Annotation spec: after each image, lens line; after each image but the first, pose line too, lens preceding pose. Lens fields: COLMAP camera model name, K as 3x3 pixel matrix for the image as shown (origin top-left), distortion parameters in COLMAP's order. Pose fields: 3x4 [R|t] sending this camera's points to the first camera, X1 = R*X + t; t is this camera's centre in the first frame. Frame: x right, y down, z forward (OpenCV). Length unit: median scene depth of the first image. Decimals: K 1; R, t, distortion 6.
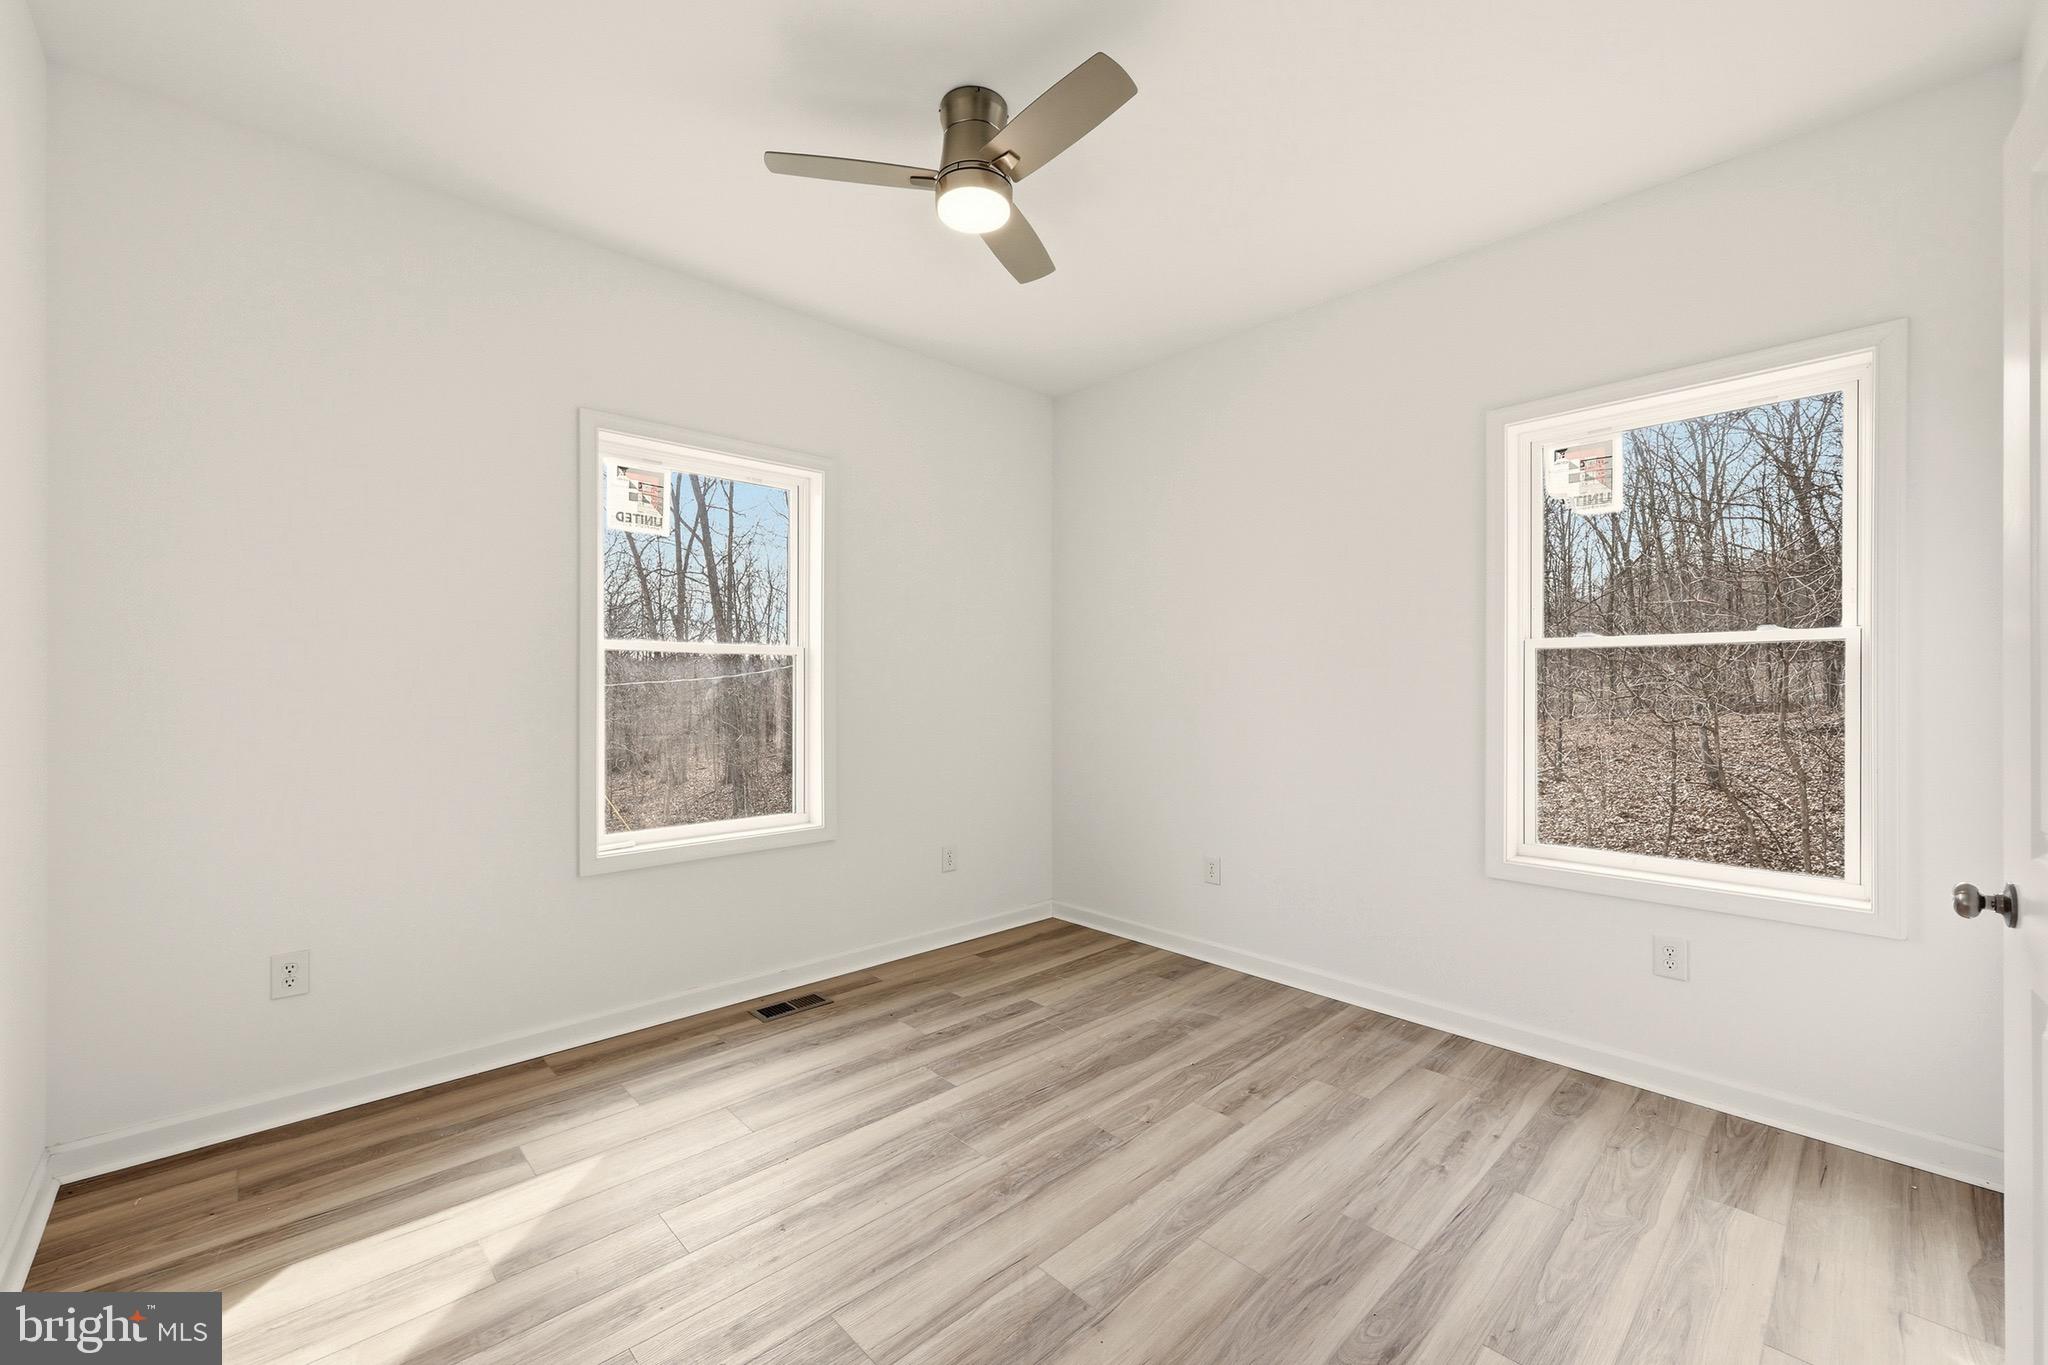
lens RADIAL K [[826.0, 0, 1024.0], [0, 826.0, 682.5], [0, 0, 1]] dist [-0.001278, 0.000078]
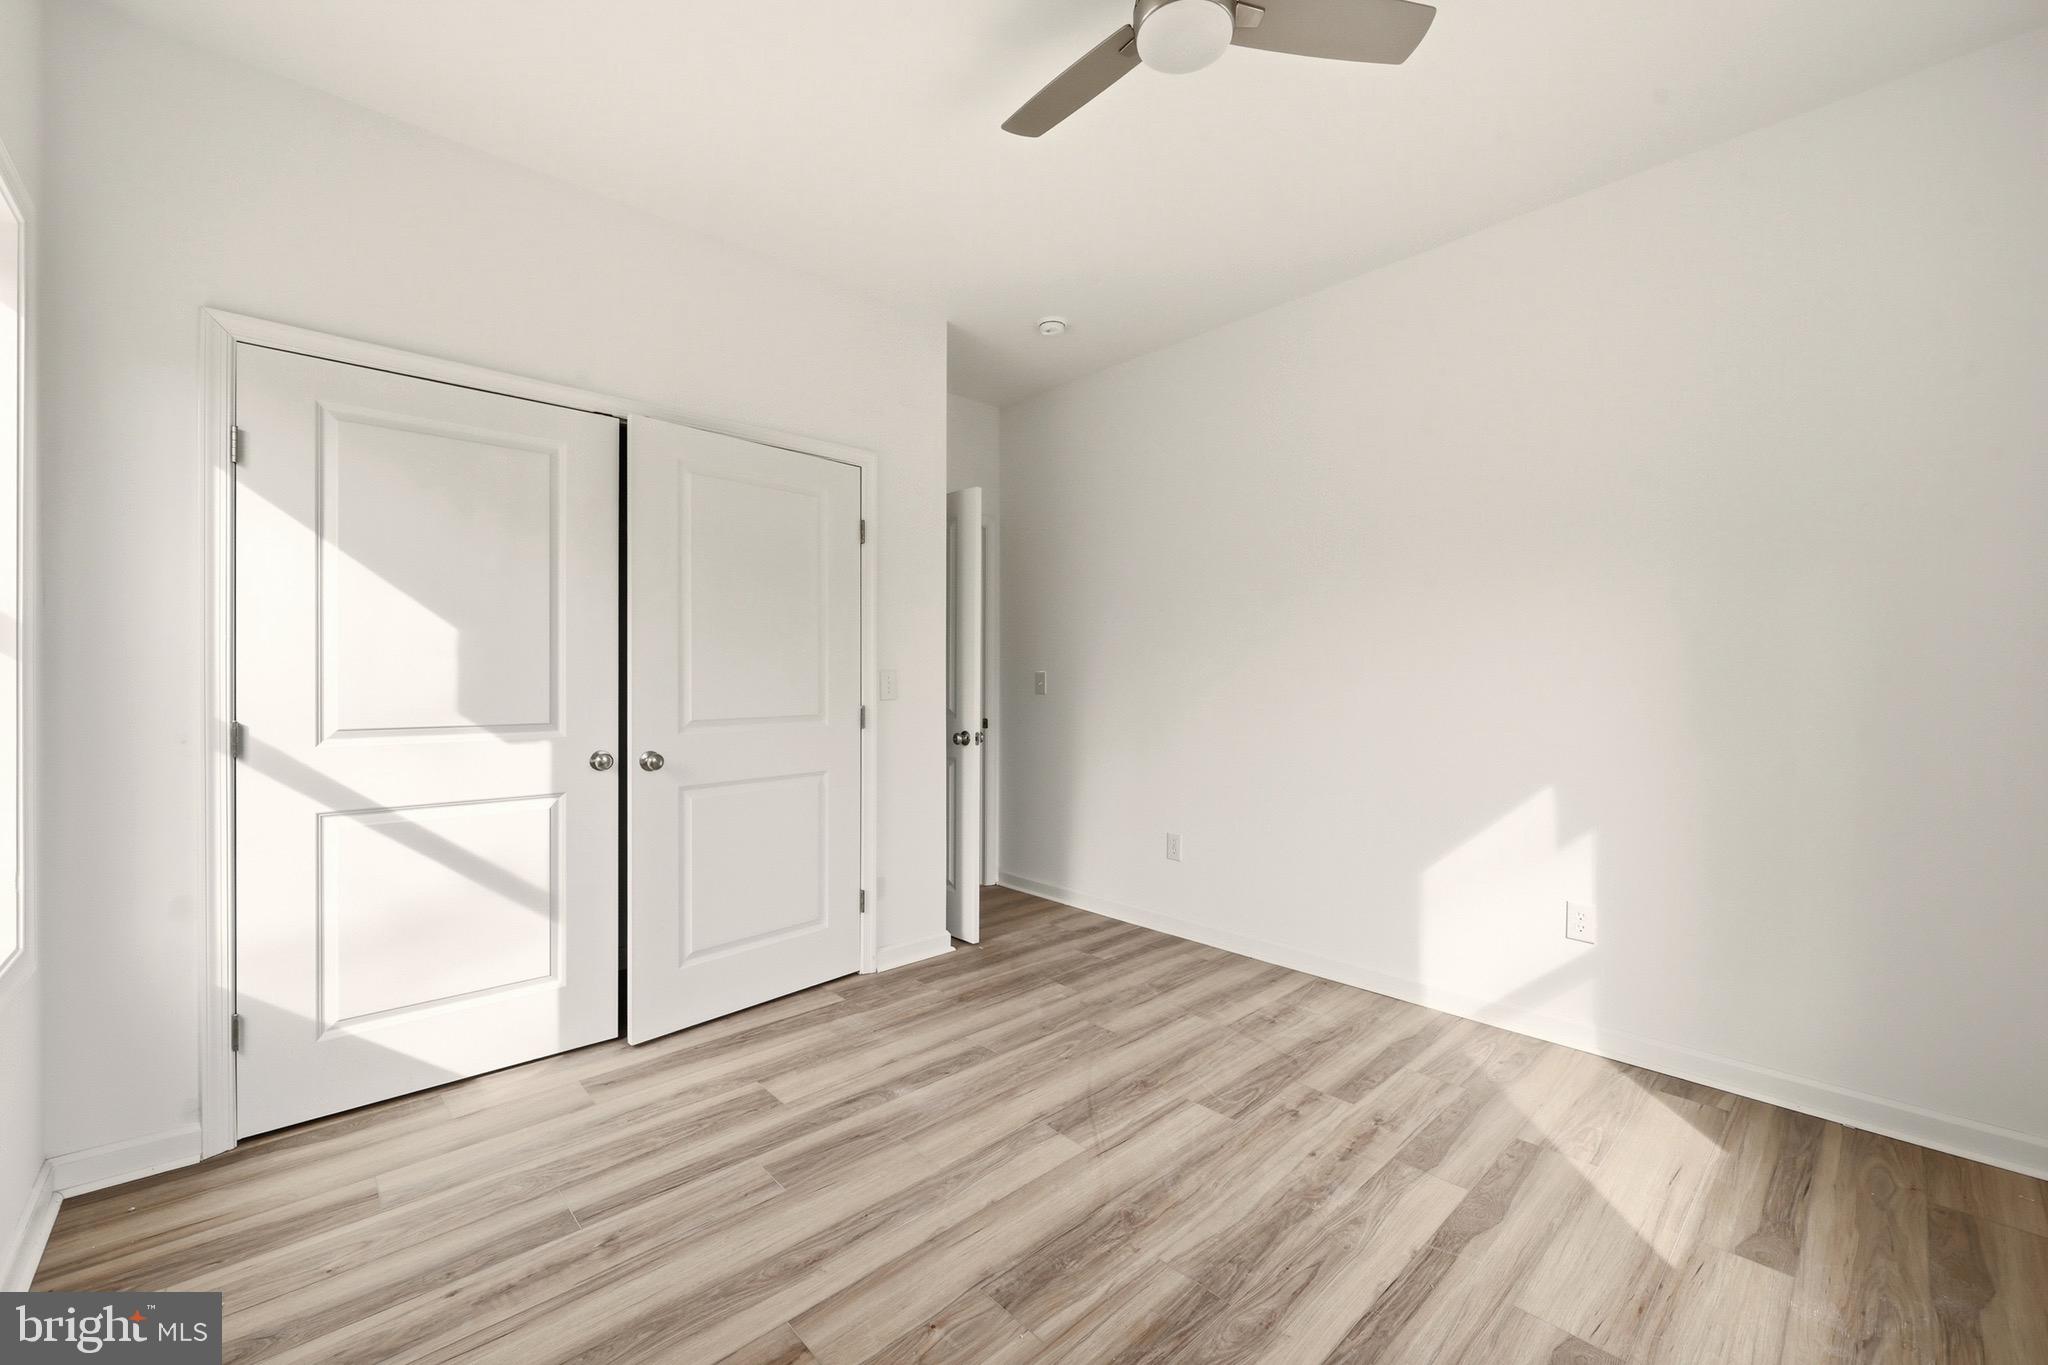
lens RADIAL K [[826.0, 0, 1024.0], [0, 826.0, 682.5], [0, 0, 1]] dist [-0.001278, 0.000078]
pose [[-0.999956, -0.001180, 0.009288, 0.086885], [-0.001133, 0.999986, 0.005078, 0.024675], [-0.009294, 0.005067, -0.999944, 1.957680]]
